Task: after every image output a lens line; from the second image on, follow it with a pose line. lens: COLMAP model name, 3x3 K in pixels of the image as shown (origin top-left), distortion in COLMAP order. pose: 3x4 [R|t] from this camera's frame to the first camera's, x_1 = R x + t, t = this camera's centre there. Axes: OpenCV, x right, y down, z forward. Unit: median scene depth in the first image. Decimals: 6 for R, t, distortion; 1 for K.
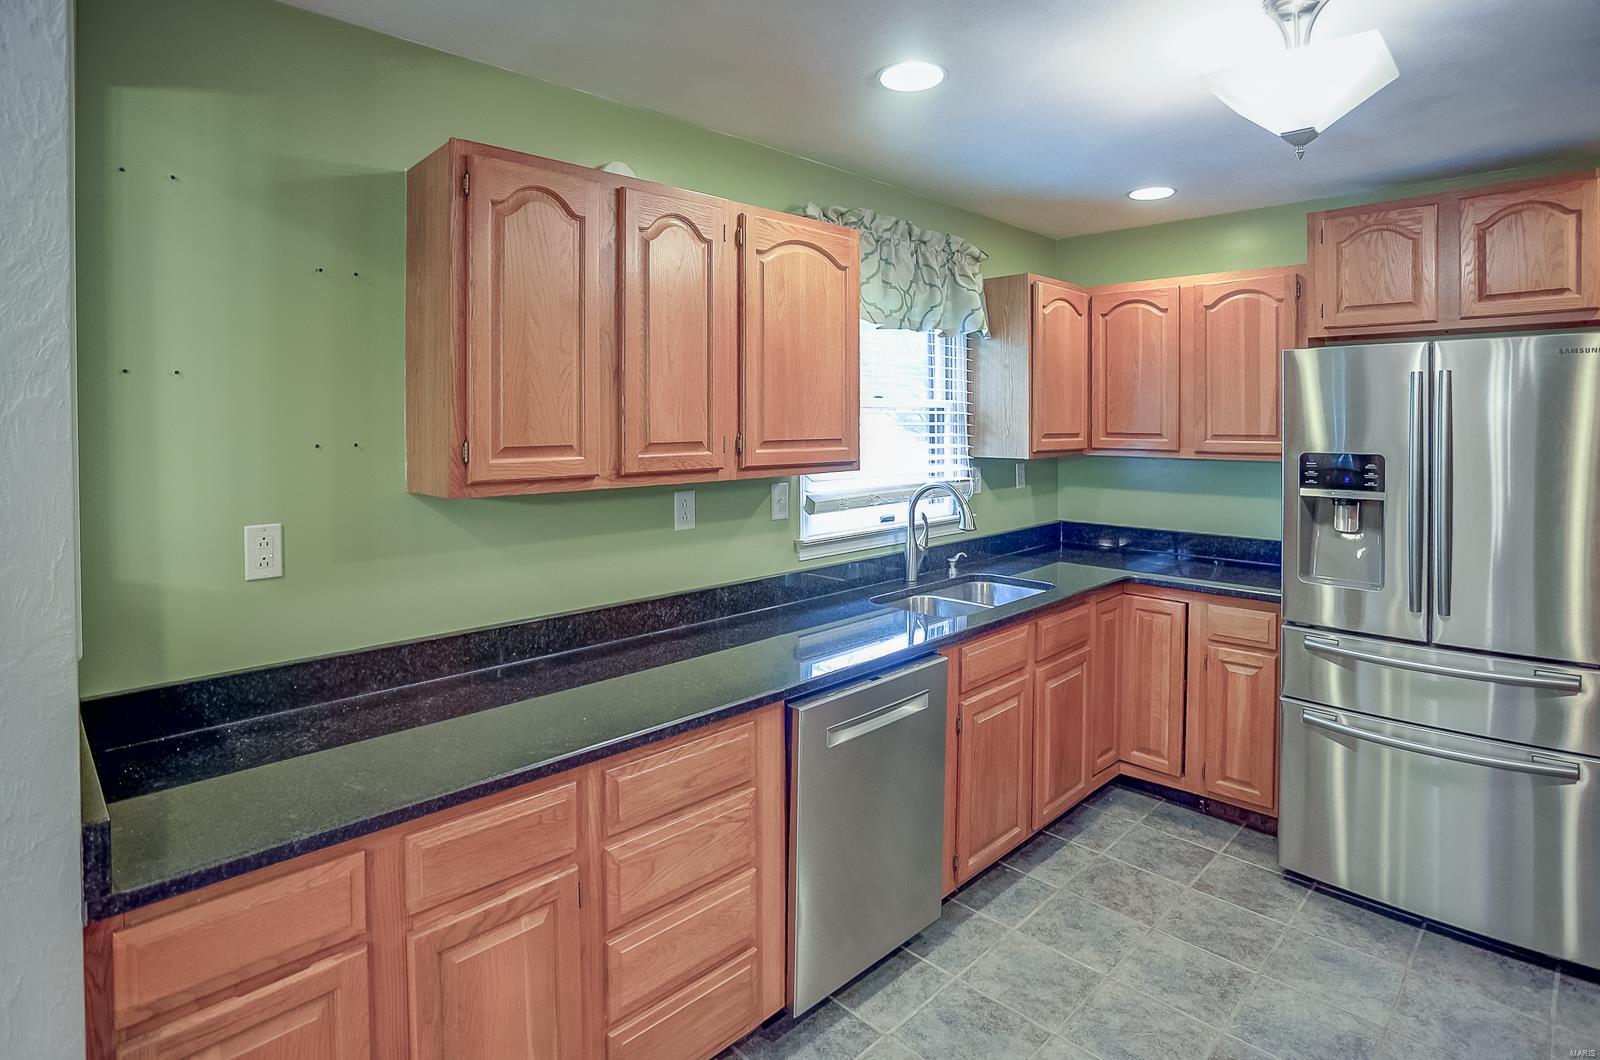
lens RADIAL K [[834.0, 0, 823.5], [0, 834.0, 408.1], [0, 0, 1]] dist [-0.083572, 0.030833]
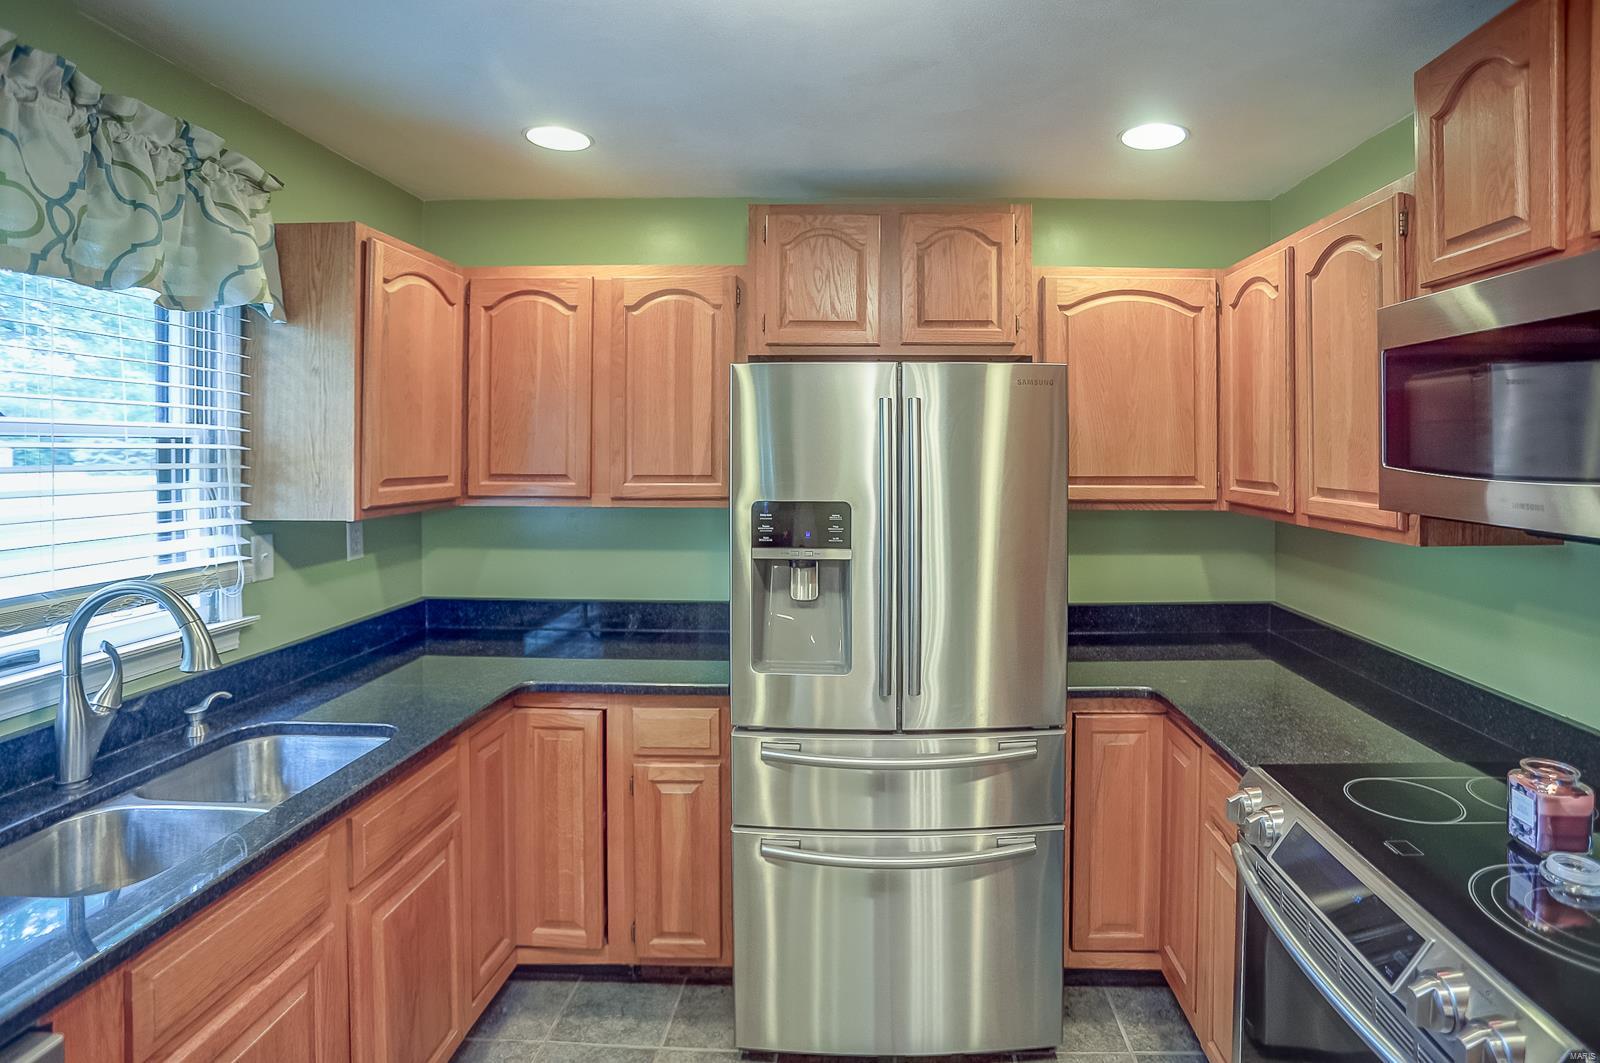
lens RADIAL K [[817.8, 0, 874.8], [0, 817.8, 451.9], [0, 0, 1]] dist [-0.072577, 0.038284]
pose [[0.731235, -0.003145, 0.682118, 0.132681], [-0.008475, 0.999870, 0.013695, -0.001913], [-0.682073, -0.015795, 0.731114, 0.317502]]
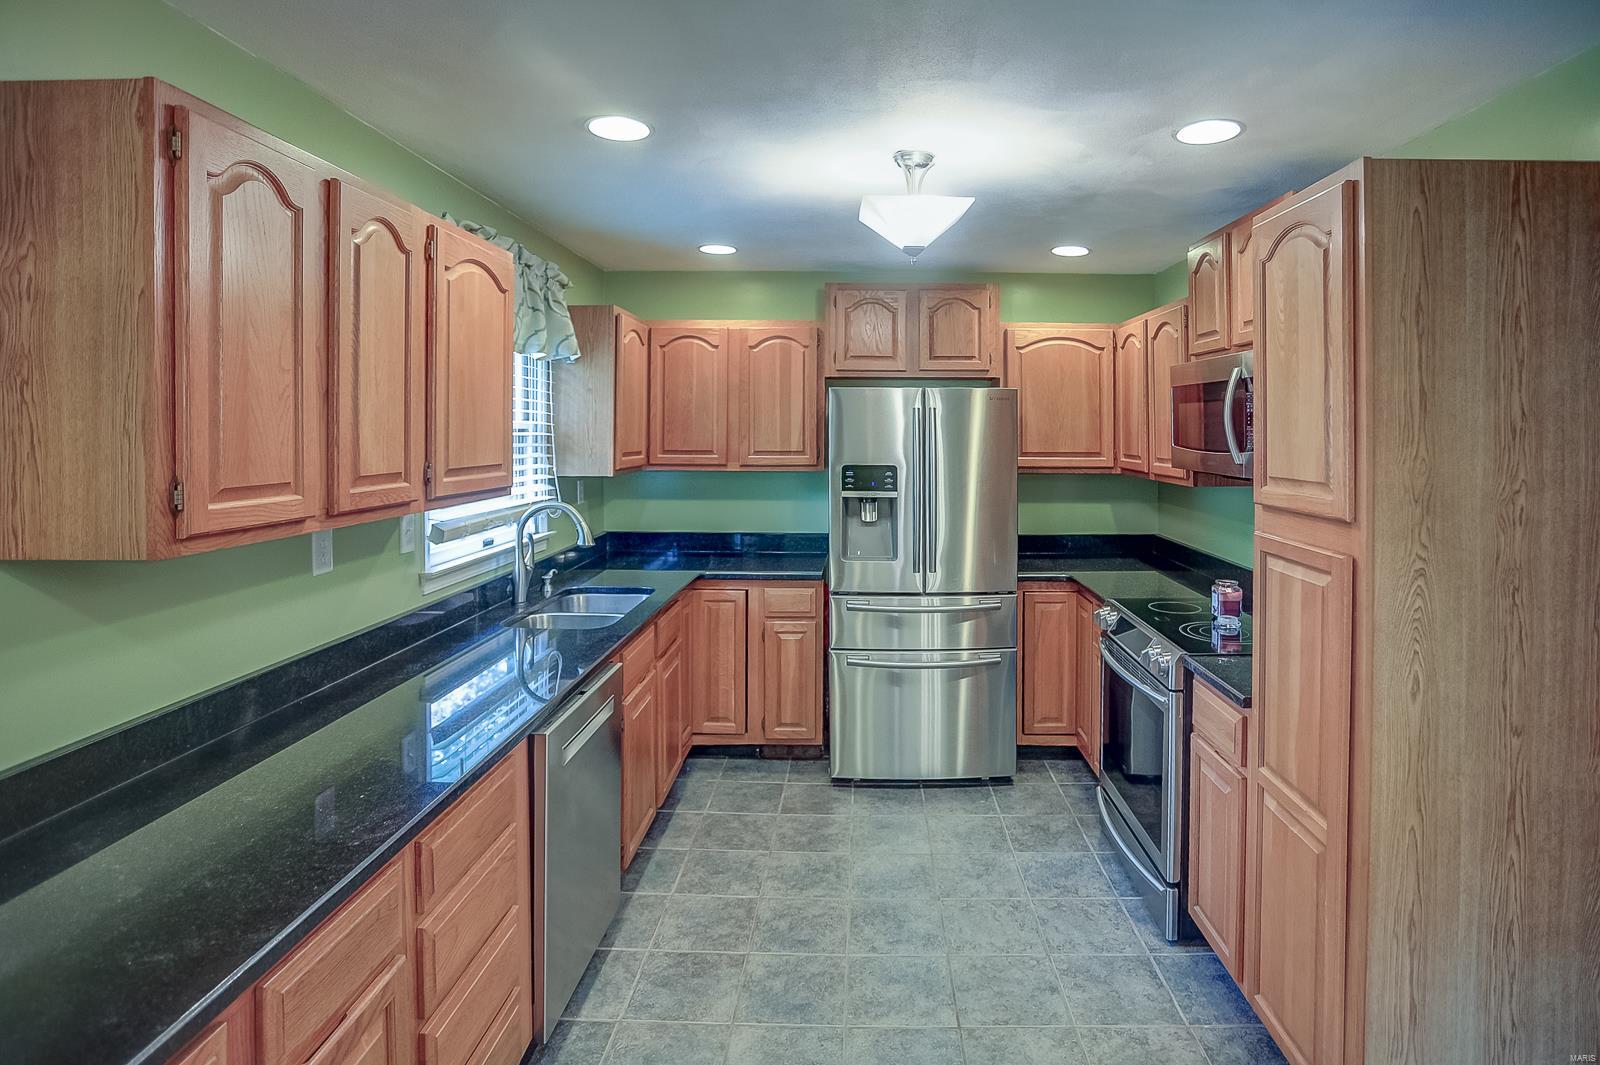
lens RADIAL K [[798.9, 0, 875.9], [0, 798.9, 426.4], [0, 0, 1]] dist [-0.059409, 0.015923]
pose [[0.713413, 0.004509, 0.700729, -0.252889], [-0.009433, 0.999950, 0.003170, -0.011506], [-0.700680, -0.008872, 0.713421, 0.018915]]
